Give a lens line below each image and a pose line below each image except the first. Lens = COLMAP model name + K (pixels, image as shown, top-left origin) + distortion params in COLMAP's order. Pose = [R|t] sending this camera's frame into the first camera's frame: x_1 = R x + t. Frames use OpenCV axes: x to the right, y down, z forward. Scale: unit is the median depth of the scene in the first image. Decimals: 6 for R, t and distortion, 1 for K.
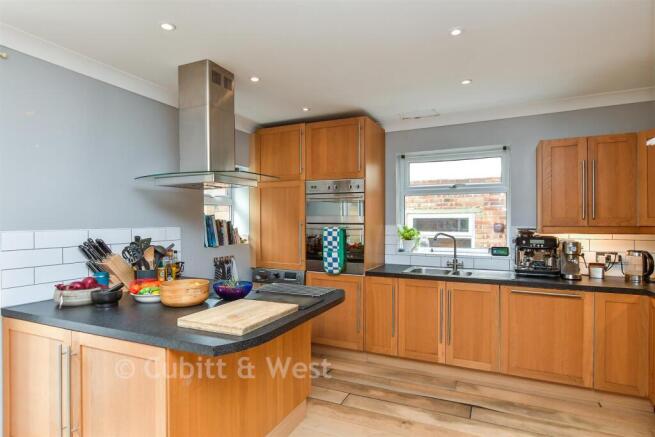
lens RADIAL K [[361.2, 0, 327.5], [0, 361.2, 218.5], [0, 0, 1]] dist [0.002365, 0.000342]
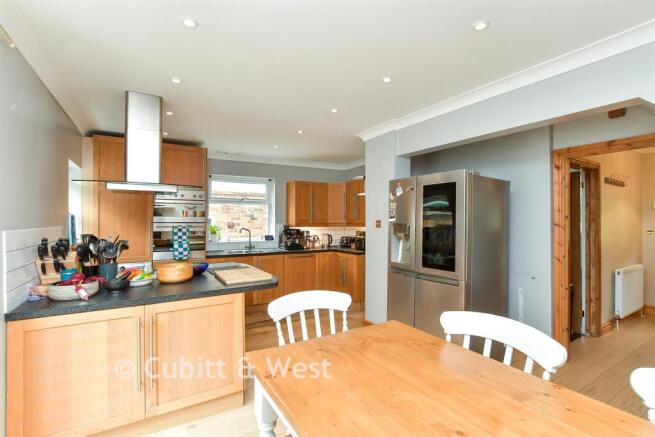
lens RADIAL K [[301.7, 0, 327.5], [0, 301.7, 218.5], [0, 0, 1]] dist [-0.000198, -0.000049]
pose [[0.559297, 0.007336, 0.828935, -0.676955], [-0.007266, 0.999966, -0.003947, -0.000607], [-0.828936, -0.003815, 0.559331, -0.080649]]
